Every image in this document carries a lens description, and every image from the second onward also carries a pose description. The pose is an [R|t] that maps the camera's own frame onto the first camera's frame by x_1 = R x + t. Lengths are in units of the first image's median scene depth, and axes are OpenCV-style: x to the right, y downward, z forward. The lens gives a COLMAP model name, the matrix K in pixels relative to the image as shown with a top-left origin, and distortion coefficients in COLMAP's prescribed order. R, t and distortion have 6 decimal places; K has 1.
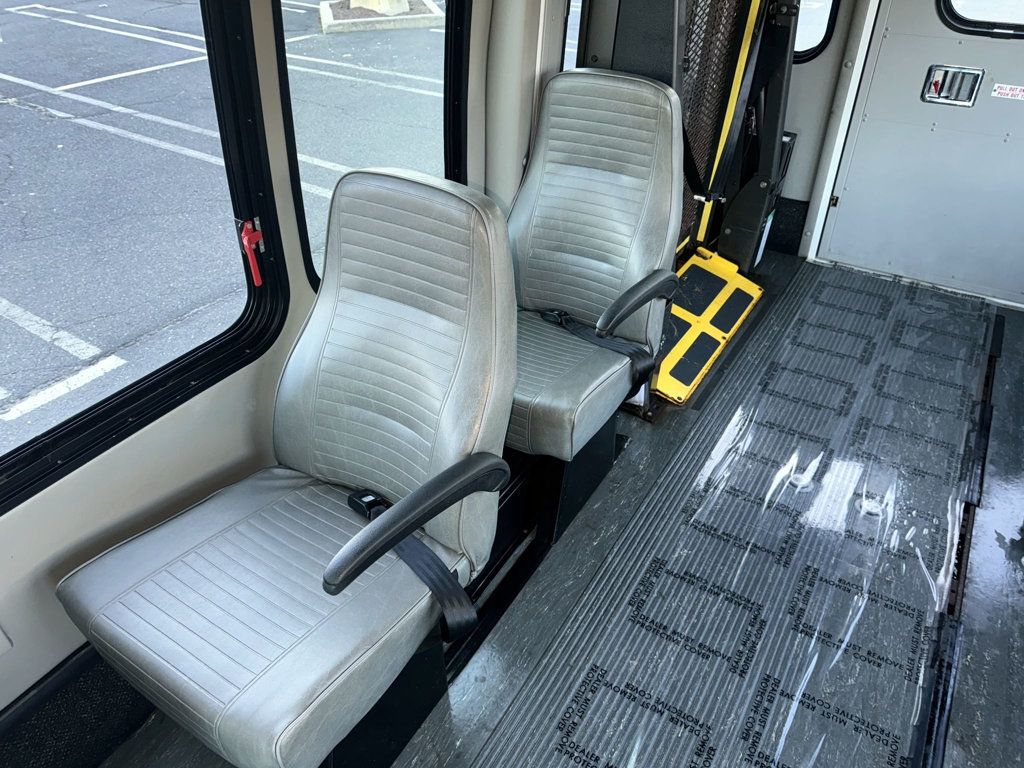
lens RADIAL K [[722.9, 0, 511.7], [0, 722.9, 387.4], [0, 0, 1]] dist [0.079488, -0.113777]
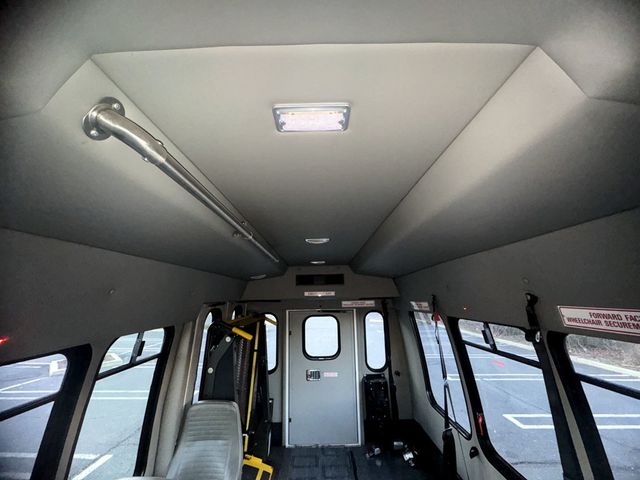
lens RADIAL K [[255.4, 0, 319.9], [0, 255.4, 238.2], [0, 0, 1]] dist [-0.000581, -0.000494]
pose [[0.850158, 0.105939, 0.515759, -0.087360], [0.320363, 0.673289, -0.666371, -0.046361], [-0.417850, 0.731751, 0.538463, -0.185583]]
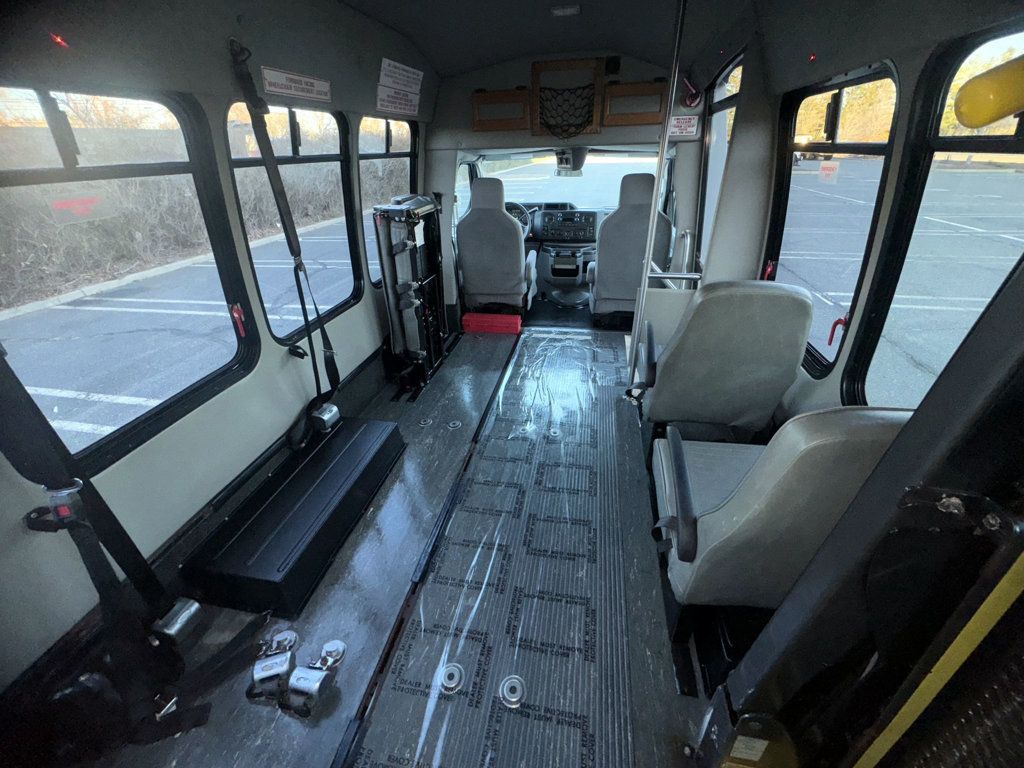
lens RADIAL K [[423.1, 0, 512.0], [0, 423.1, 384.0], [0, 0, 1]] dist [0.027435, -0.000067]
pose [[-0.931538, 0.219350, -0.290041, 0.510529], [-0.169325, 0.444213, 0.879775, -0.645387], [0.321818, 0.868654, -0.376660, 0.914657]]
